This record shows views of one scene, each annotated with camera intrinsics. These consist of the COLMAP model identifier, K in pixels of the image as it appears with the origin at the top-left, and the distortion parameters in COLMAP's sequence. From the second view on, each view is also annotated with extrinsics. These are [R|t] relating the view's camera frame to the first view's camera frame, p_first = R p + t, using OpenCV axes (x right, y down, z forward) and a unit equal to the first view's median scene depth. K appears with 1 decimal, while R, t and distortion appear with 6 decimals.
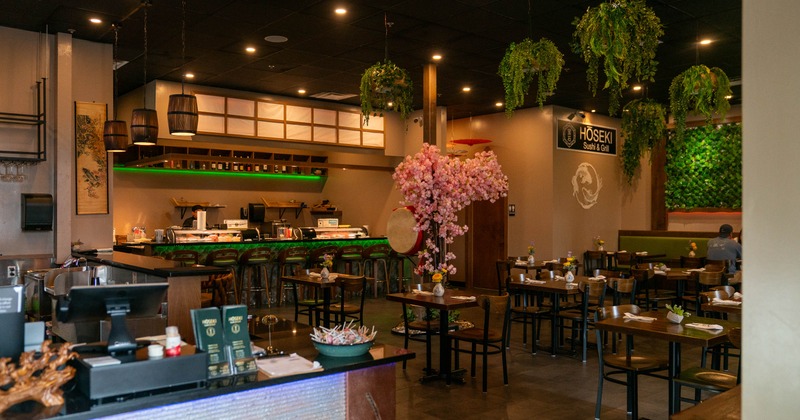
lens RADIAL K [[624.6, 0, 393.7], [0, 624.6, 211.9], [0, 0, 1]] dist [-0.061615, 0.011829]
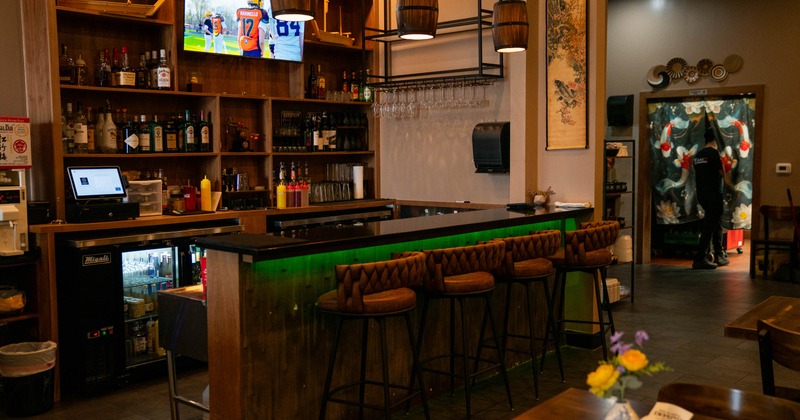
lens RADIAL K [[794.2, 0, 400.0], [0, 794.2, 208.7], [0, 0, 1]] dist [0.034236, 0.000000]
pose [[0.160744, 0.068773, -0.984597, 0.210238], [0.010848, 0.997386, 0.071437, 0.002767], [0.986936, -0.022164, 0.159578, 0.447223]]
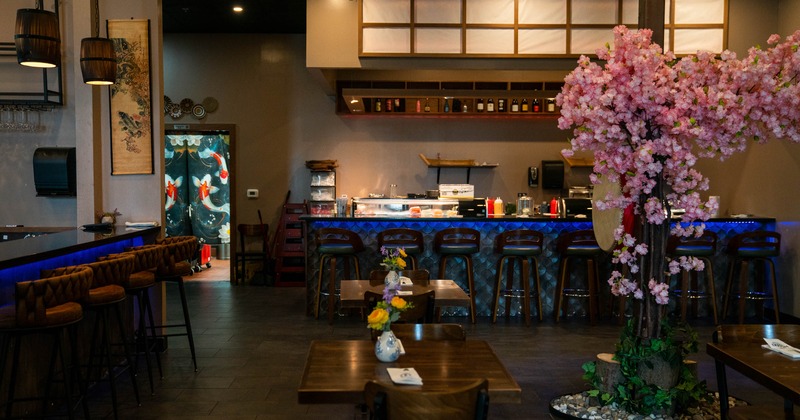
lens RADIAL K [[794.2, 0, 394.9], [0, 794.2, 212.4], [0, 0, 1]] dist [0.034236, 0.000000]
pose [[0.779843, 0.026918, -0.625396, 0.224530], [0.000871, 0.999027, 0.044086, 0.004596], [0.625974, -0.034925, 0.779061, 0.297460]]
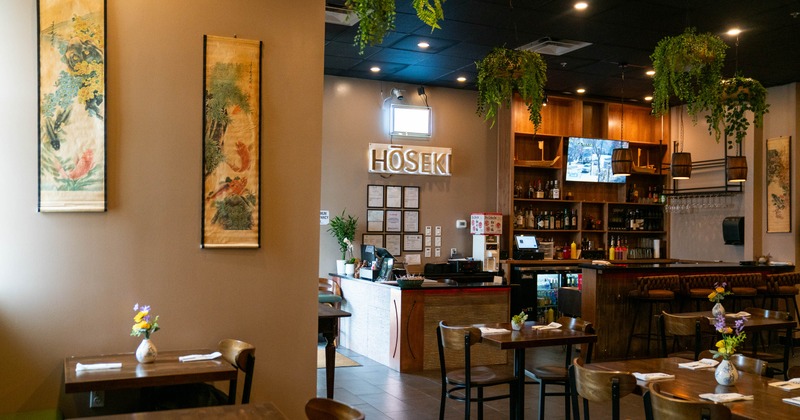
lens RADIAL K [[707.7, 0, 402.2], [0, 707.7, 216.3], [0, 0, 1]] dist [-0.002839, 0.057014]
pose [[-0.261701, -0.024125, -0.964847, 0.655376], [-0.013119, 0.999684, -0.021438, 0.007307], [0.965060, 0.007047, -0.261935, 0.430468]]
